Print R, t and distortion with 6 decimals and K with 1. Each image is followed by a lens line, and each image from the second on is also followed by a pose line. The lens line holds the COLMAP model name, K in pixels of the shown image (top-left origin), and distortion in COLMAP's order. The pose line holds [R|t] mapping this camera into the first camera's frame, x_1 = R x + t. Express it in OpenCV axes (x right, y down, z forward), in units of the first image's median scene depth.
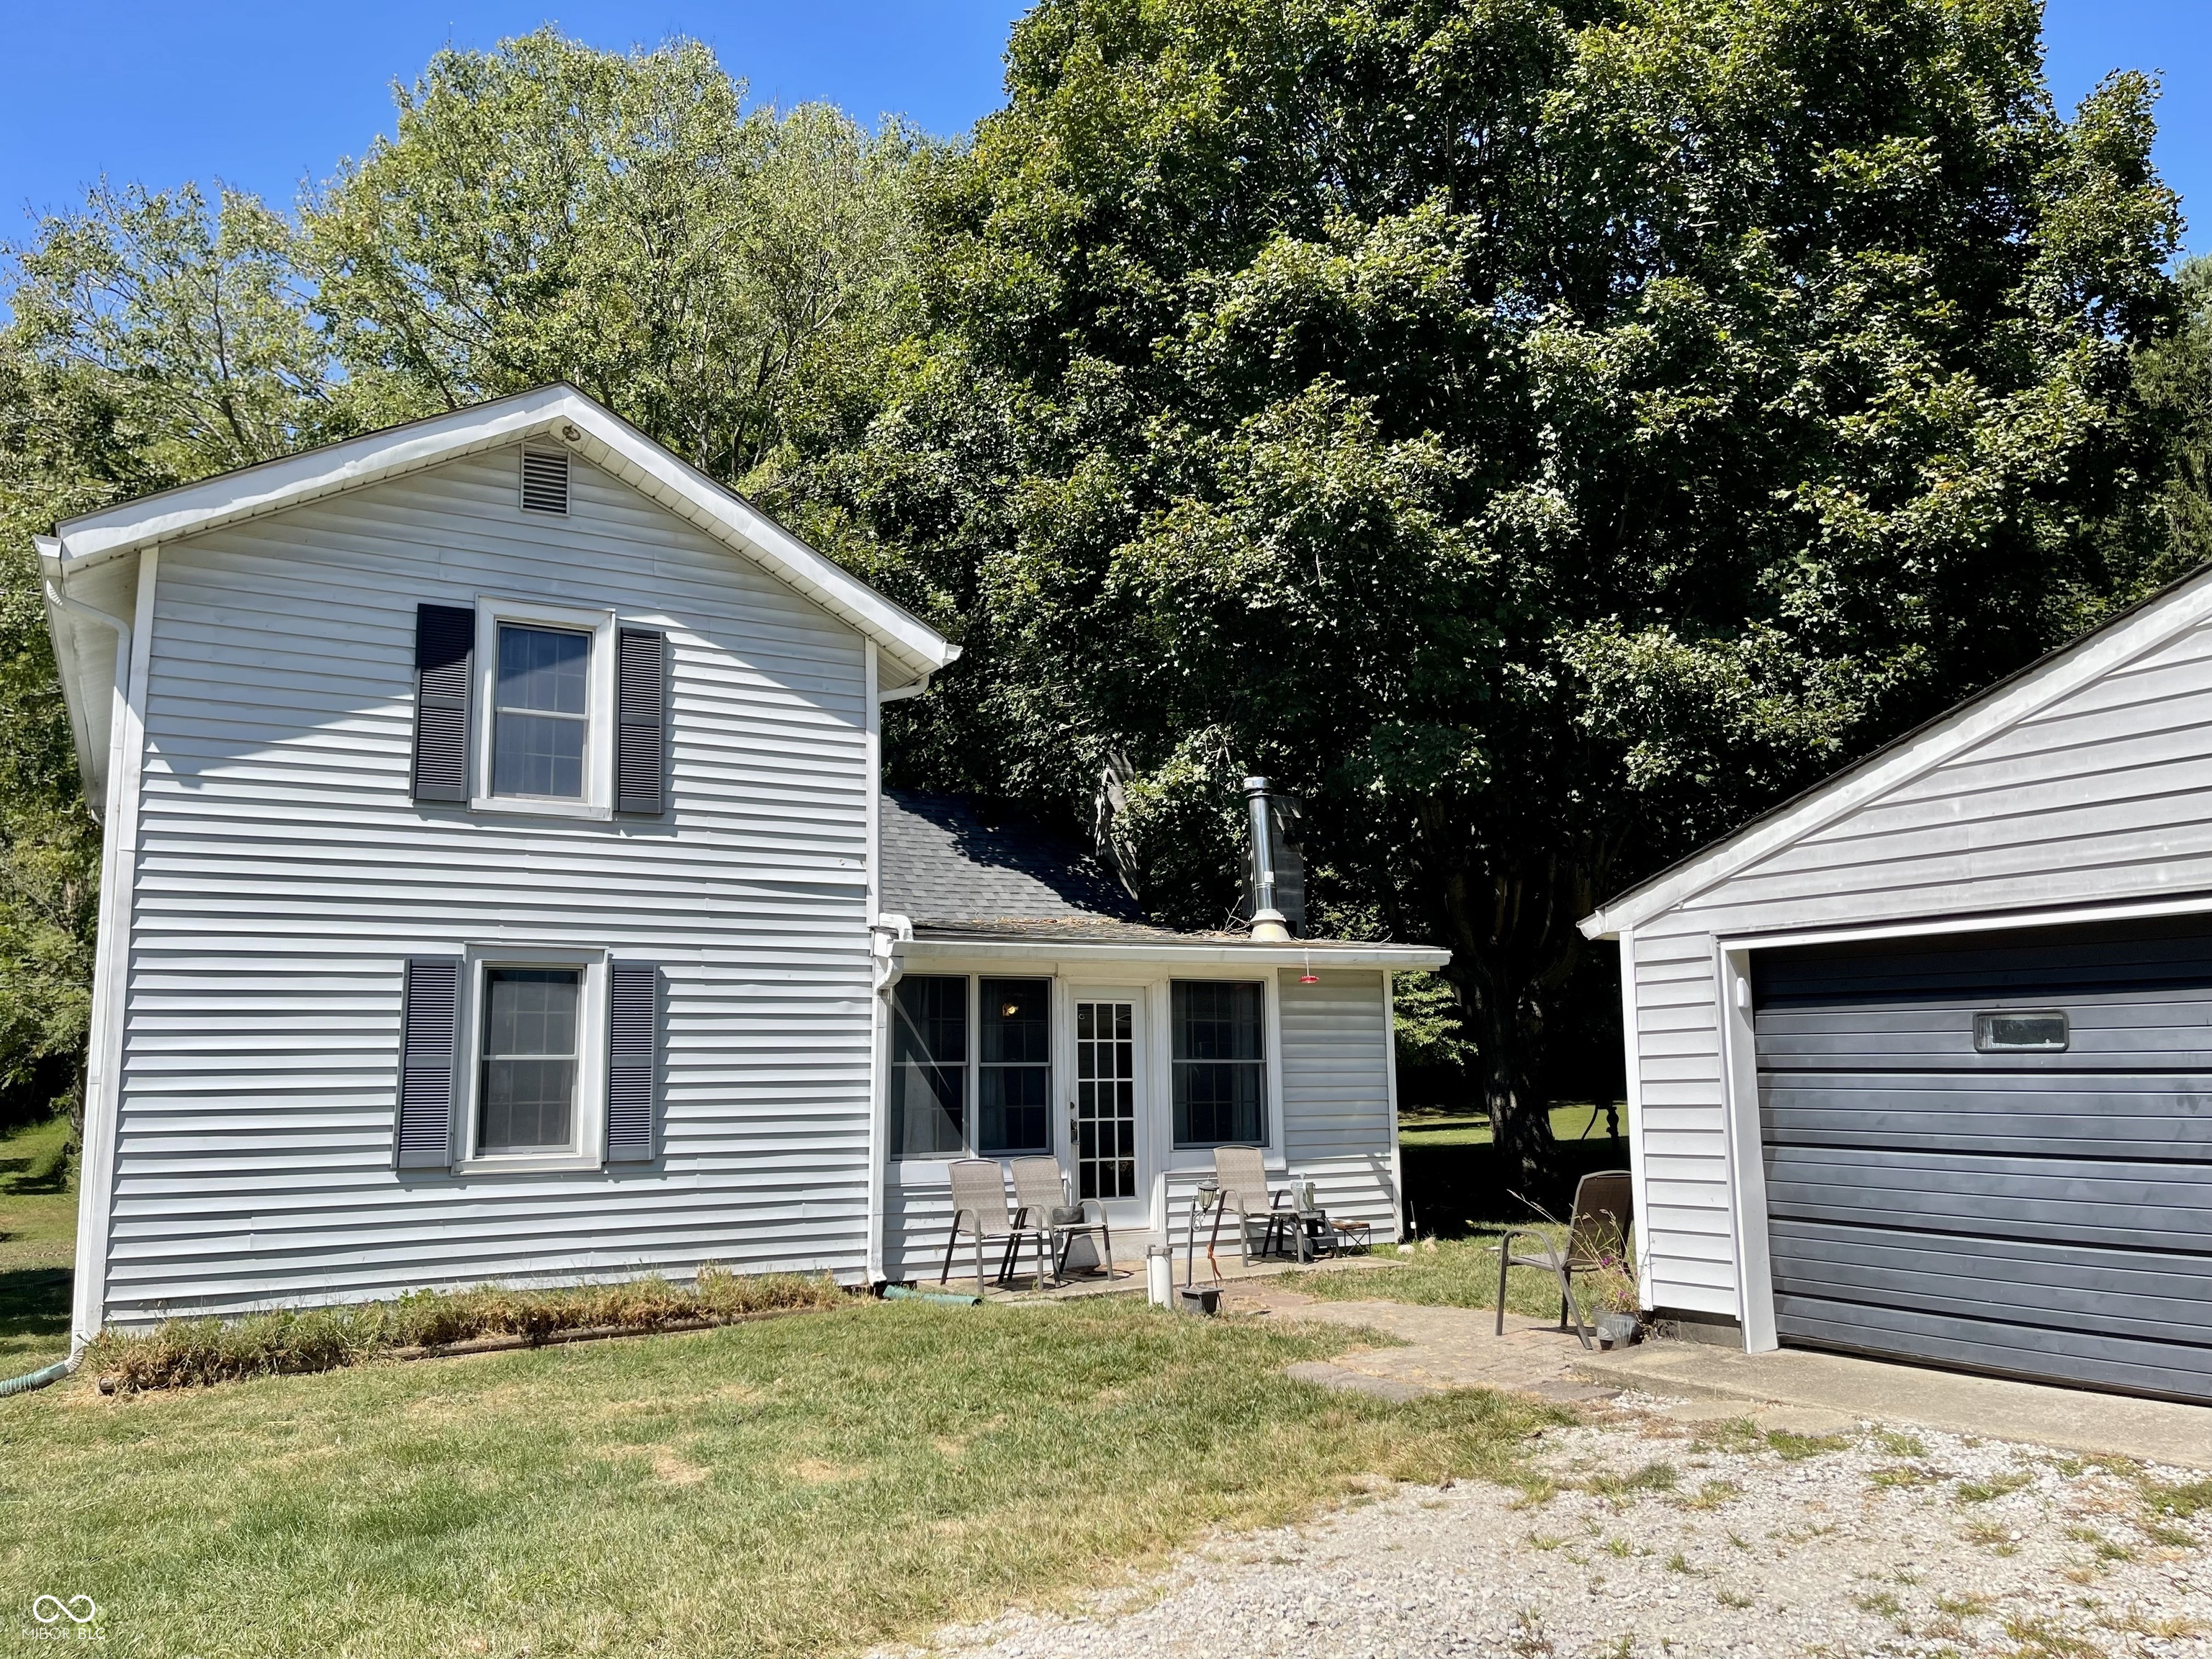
lens RADIAL K [[1680.0, 0, 1106.0], [0, 1680.0, 829.5], [0, 0, 1]] dist [0.090526, -0.107681]
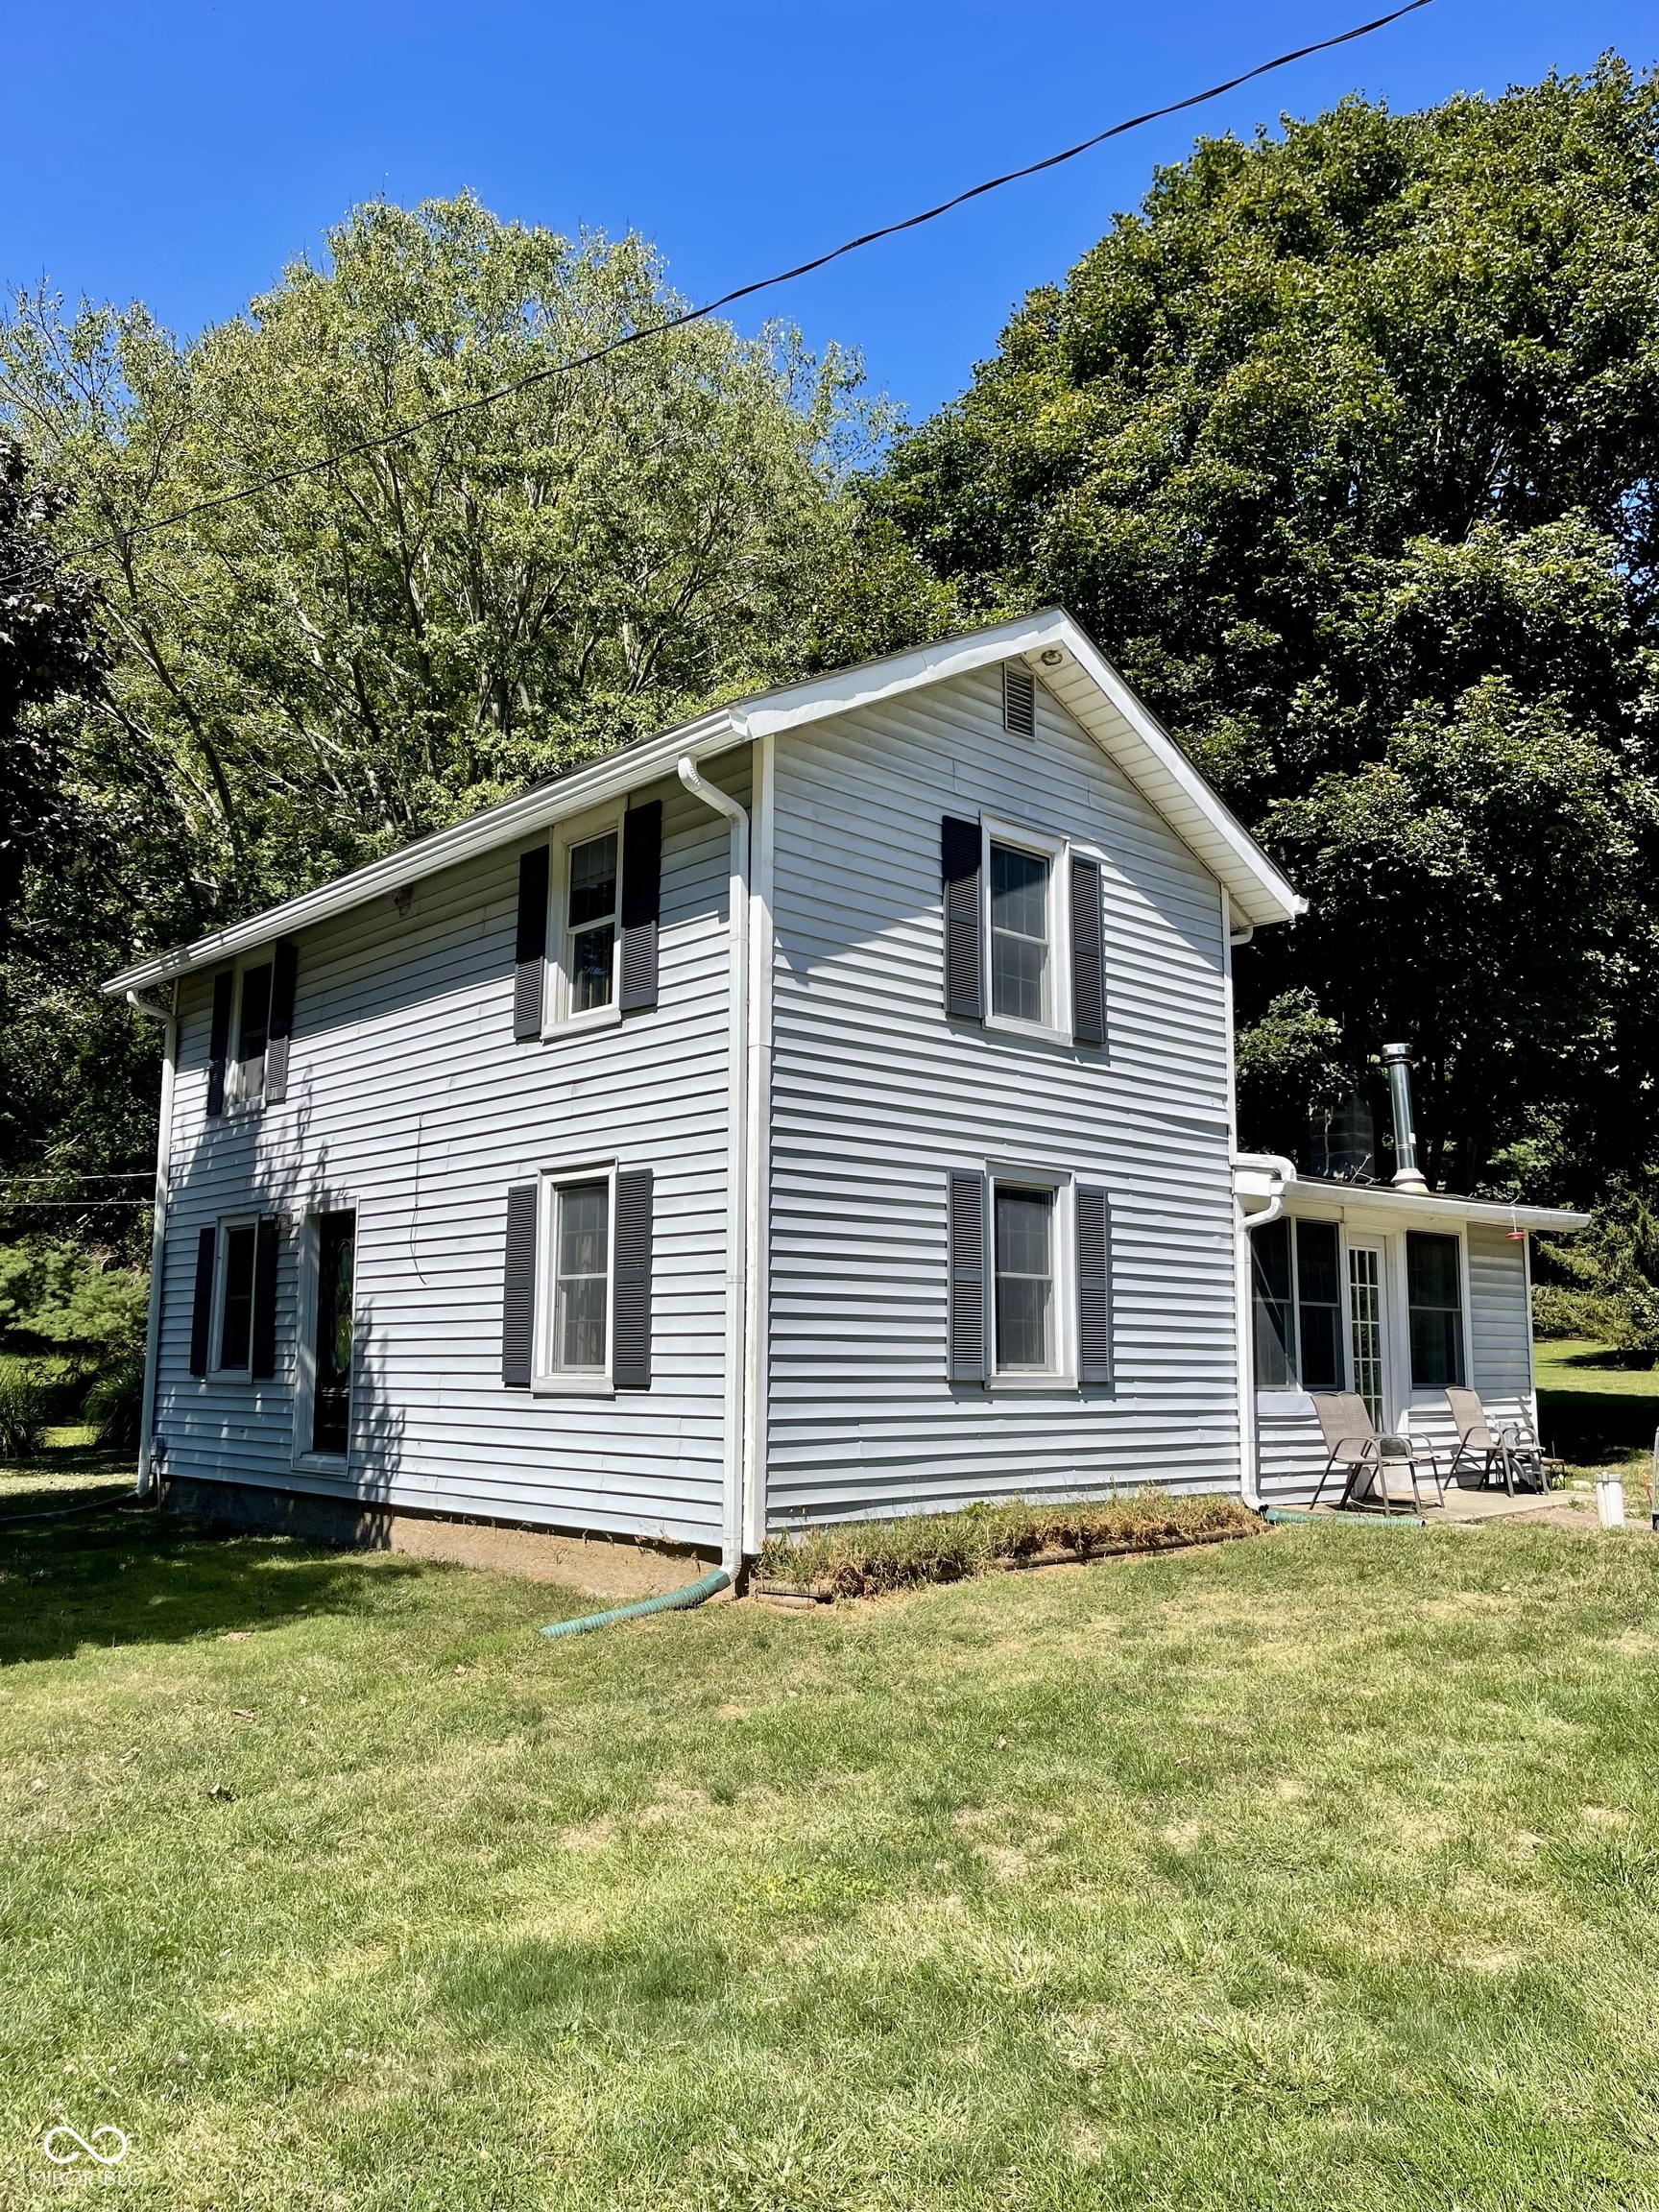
lens RADIAL K [[1680.0, 0, 818.2], [0, 1680.0, 1102.6], [0, 0, 1]] dist [0.090526, -0.107681]
pose [[0.970268, 0.062610, 0.233796, -0.648049], [-0.065066, 0.997877, 0.002800, 0.033863], [-0.233125, -0.017929, 0.972282, 0.053218]]
